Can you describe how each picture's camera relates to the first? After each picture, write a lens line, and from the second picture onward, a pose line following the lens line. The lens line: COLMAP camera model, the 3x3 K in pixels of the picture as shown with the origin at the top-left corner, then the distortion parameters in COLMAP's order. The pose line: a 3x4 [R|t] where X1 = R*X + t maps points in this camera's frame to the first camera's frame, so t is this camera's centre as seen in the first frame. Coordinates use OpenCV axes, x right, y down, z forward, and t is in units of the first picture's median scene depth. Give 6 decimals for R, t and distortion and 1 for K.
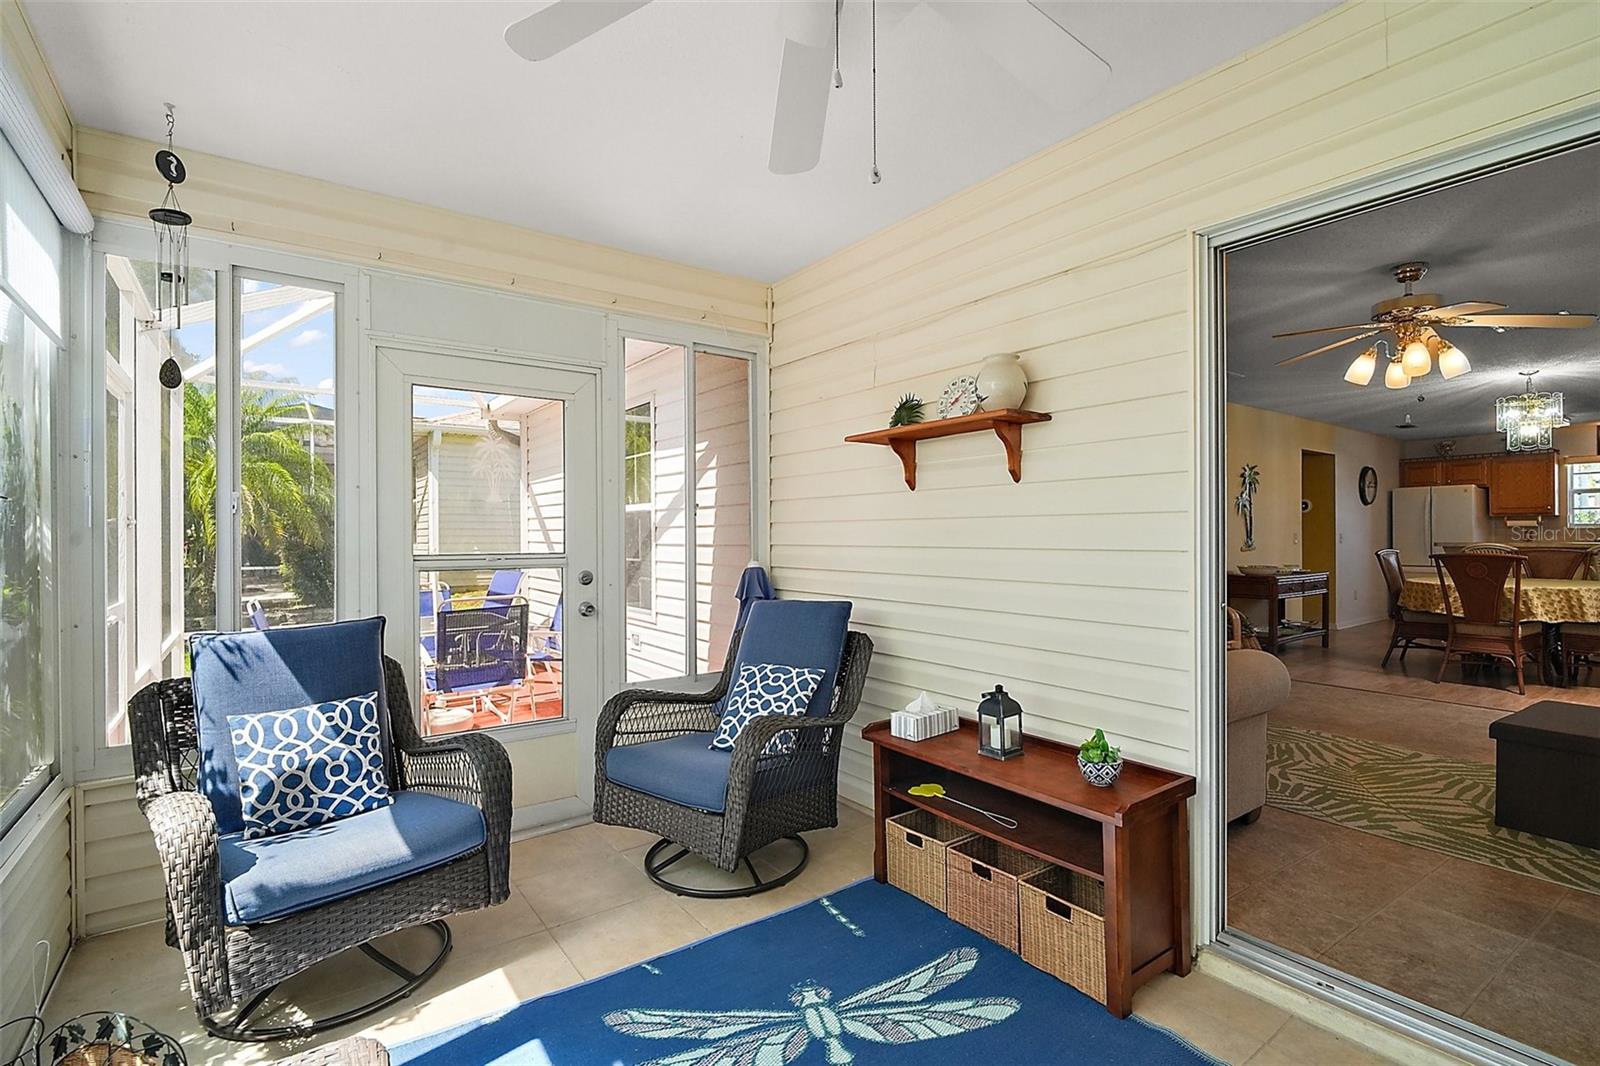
lens RADIAL K [[743.7, 0, 805.4], [0, 743.7, 536.5], [0, 0, 1]] dist [-0.002412, -0.000502]
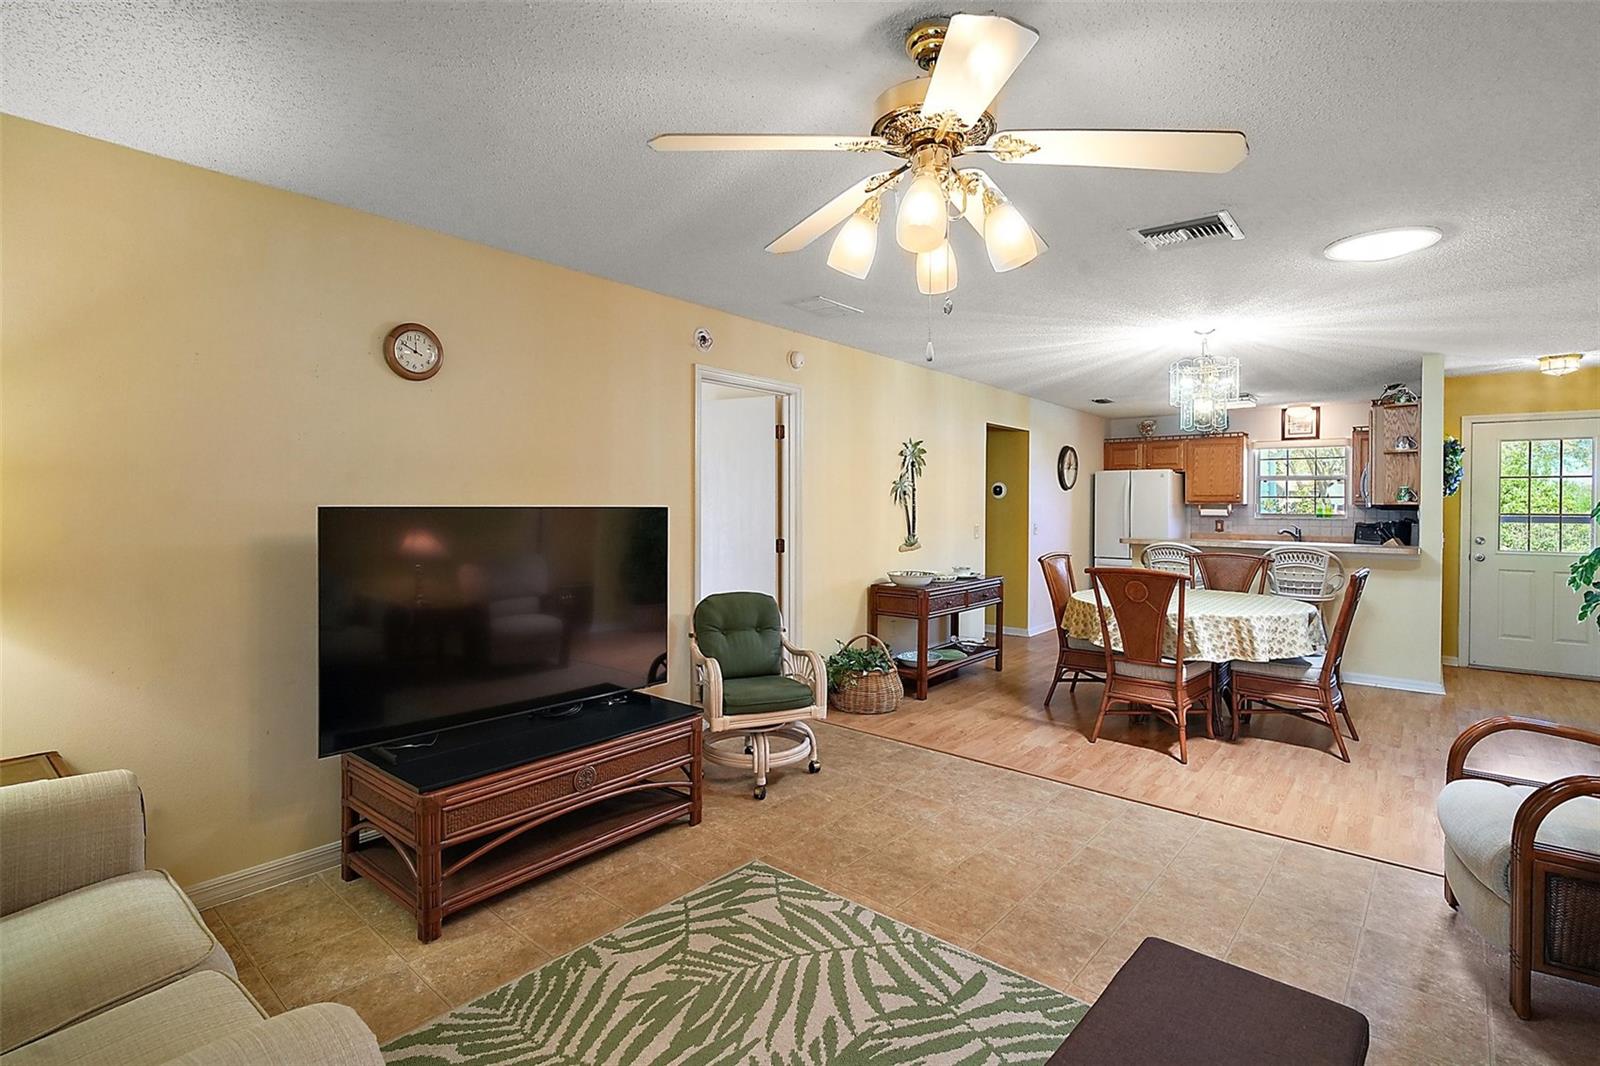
lens RADIAL K [[762.8, 0, 800.5], [0, 762.8, 513.9], [0, 0, 1]] dist [-0.002239, -0.000252]
pose [[0.969185, 0.004963, 0.246285, 0.386310], [-0.008055, 0.999901, 0.011549, -0.037004], [-0.246203, -0.013177, 0.969129, 0.342427]]
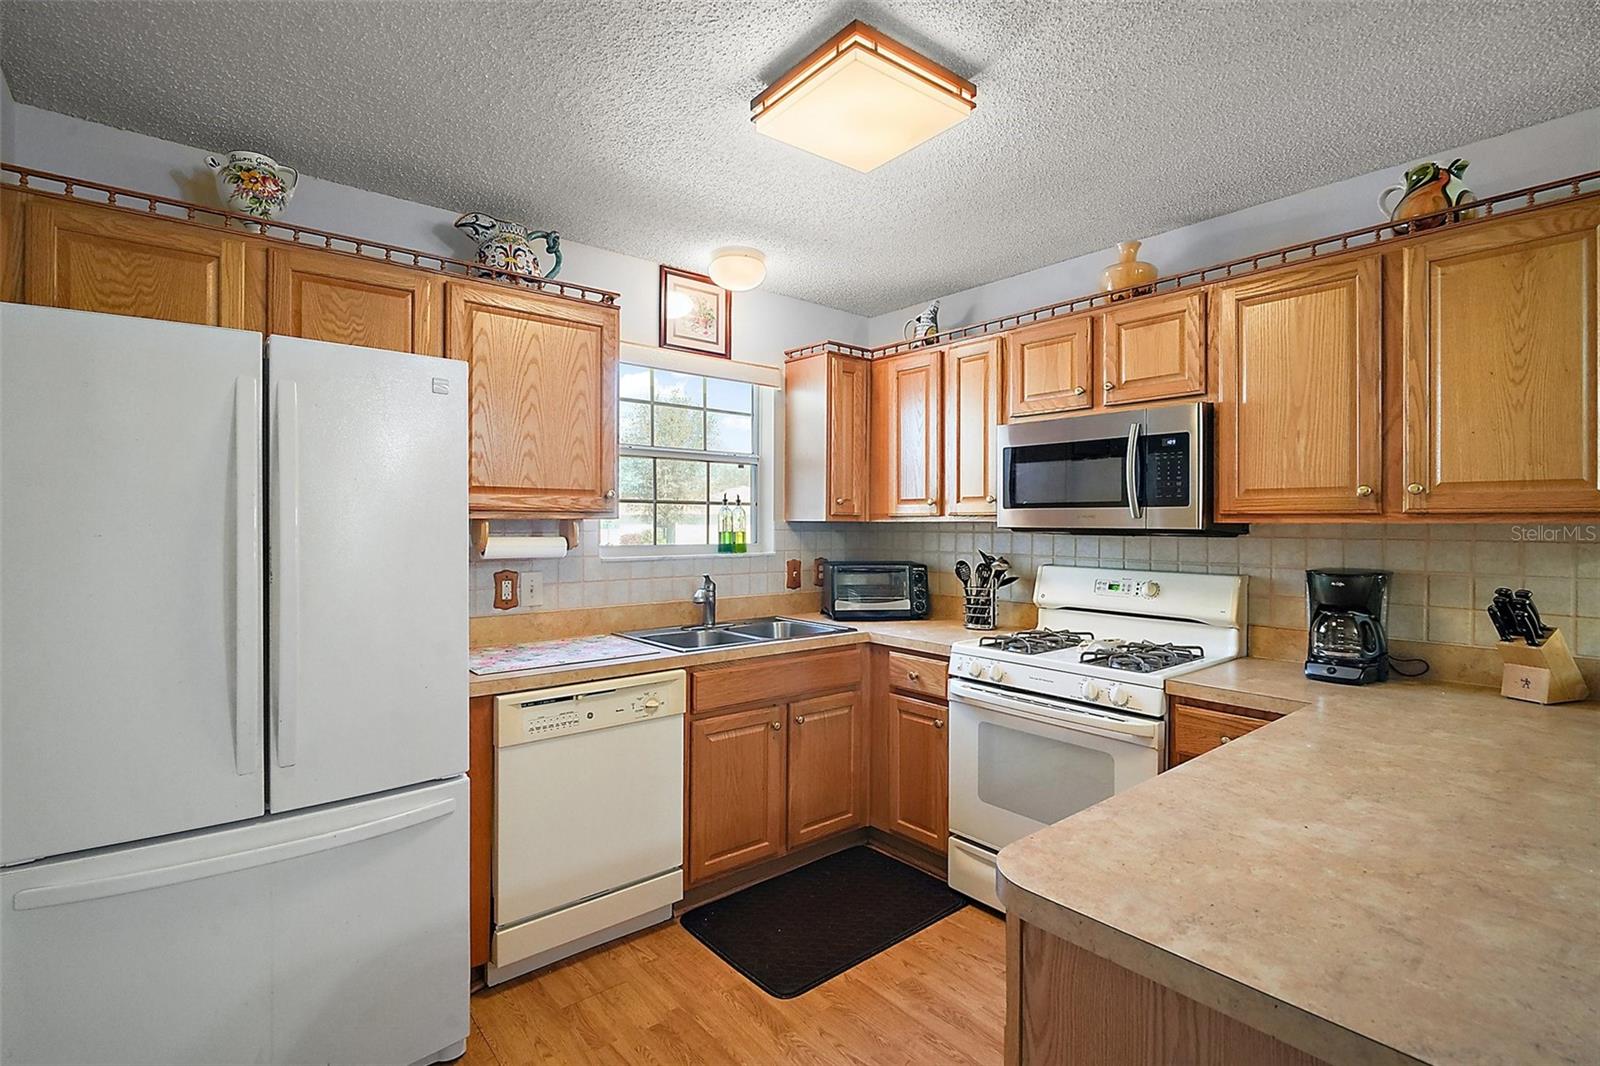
lens RADIAL K [[745.4, 0, 801.6], [0, 745.4, 526.7], [0, 0, 1]] dist [-0.003950, -0.001312]
pose [[-0.062212, -0.000874, 0.998063, 1.138700], [-0.000909, 0.999999, 0.000819, -0.042430], [-0.998063, -0.000856, -0.062213, 1.517159]]
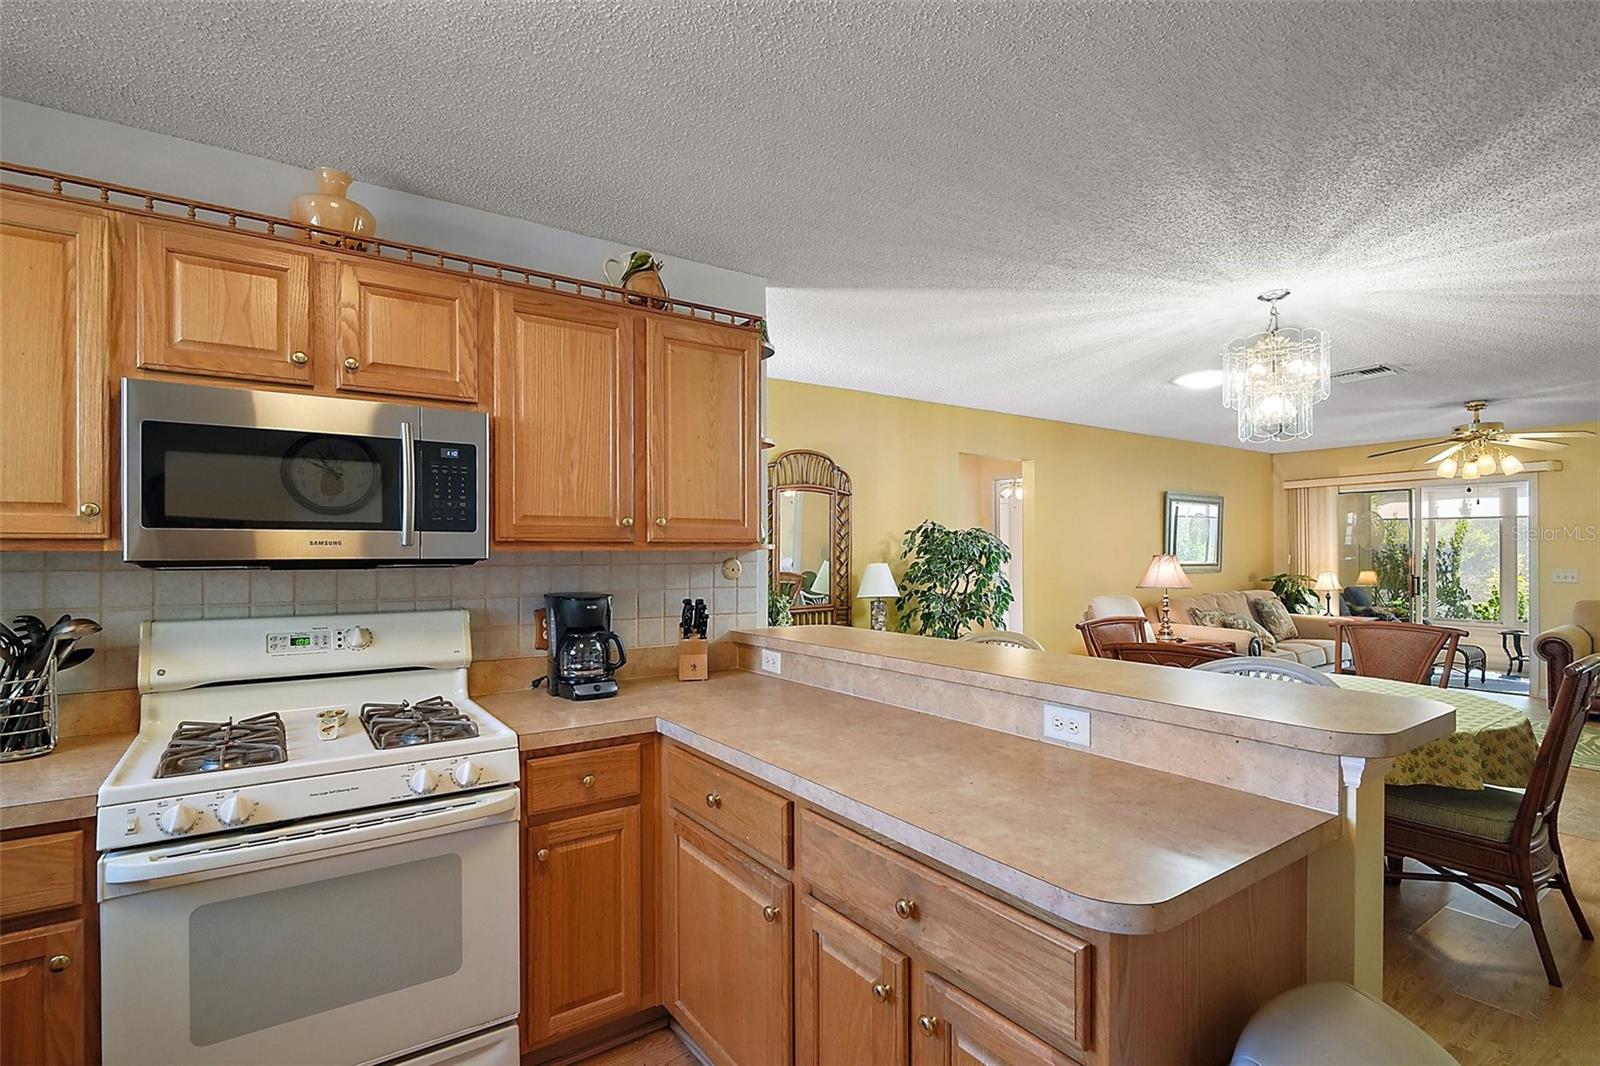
lens RADIAL K [[752.9, 0, 796.3], [0, 752.9, 554.2], [0, 0, 1]] dist [-0.003935, -0.000989]
pose [[-0.999684, 0.007437, 0.024026, 1.380498], [0.007597, 0.999949, 0.006610, -0.044070], [-0.023975, 0.006791, -0.999689, 1.632488]]
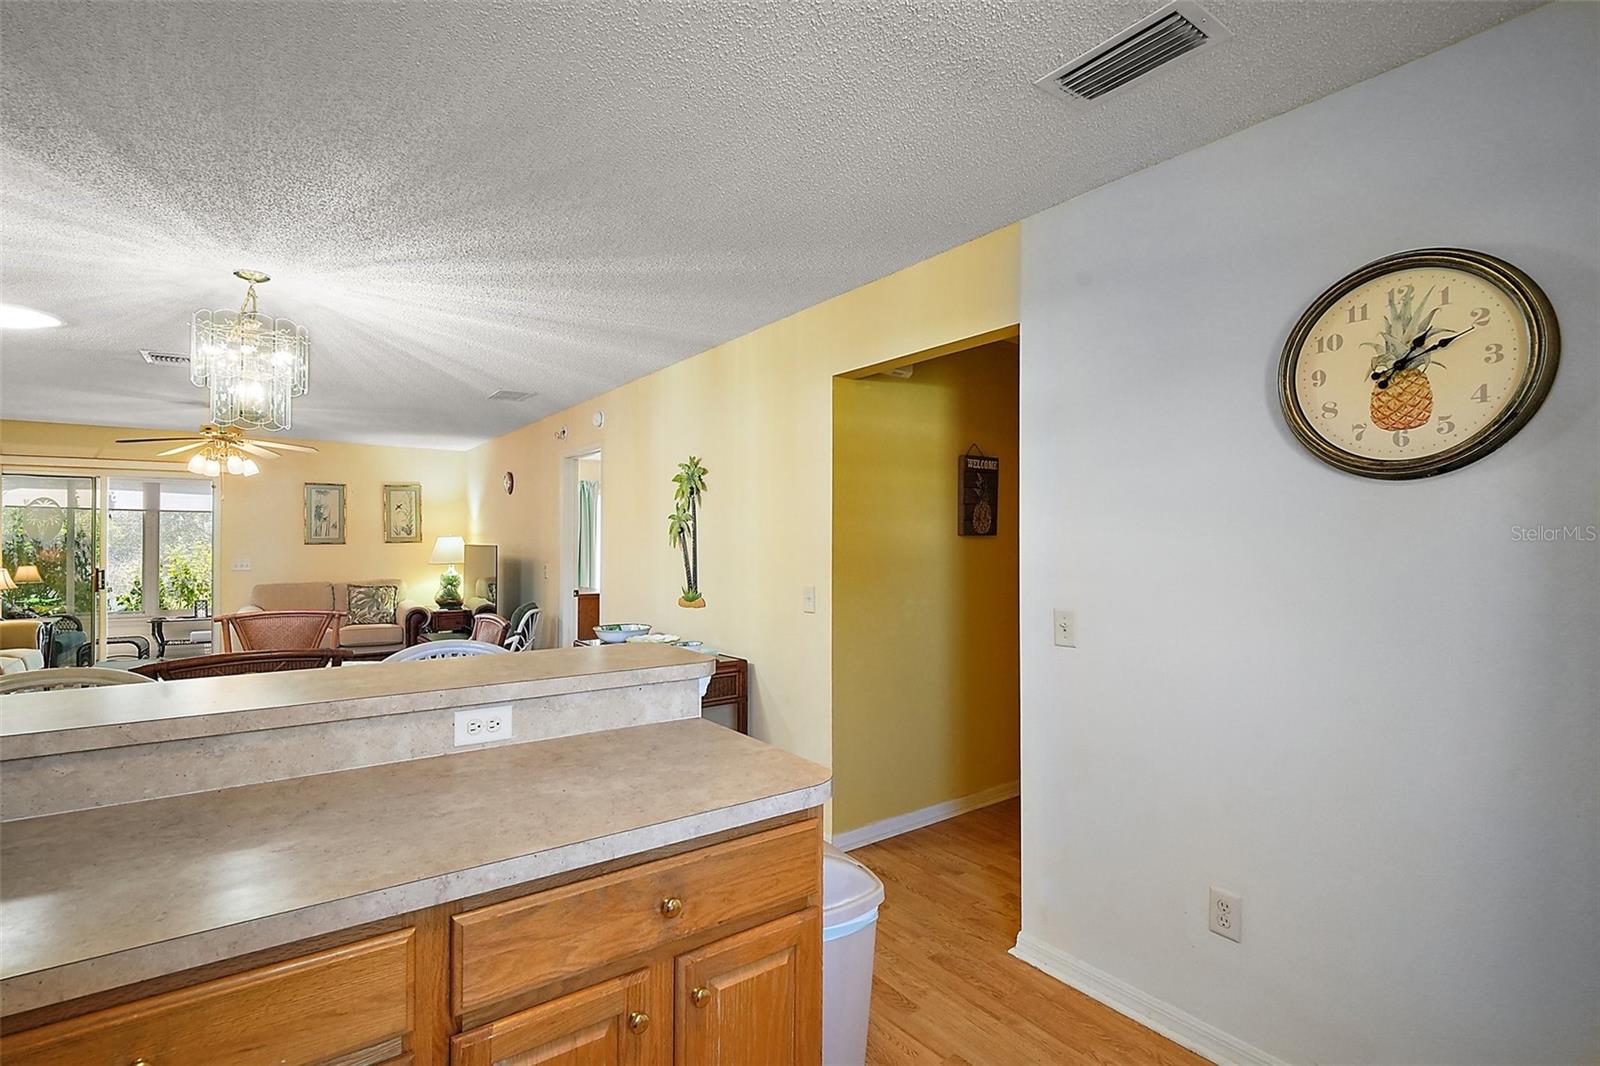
lens RADIAL K [[752.2, 0, 800.0], [0, 752.2, 533.0], [0, 0, 1]] dist [-0.002200, -0.000695]
pose [[-0.001522, -0.007411, -0.999971, 1.574917], [-0.005790, 0.999956, -0.007402, -0.046141], [0.999982, 0.005779, -0.001565, 1.448997]]
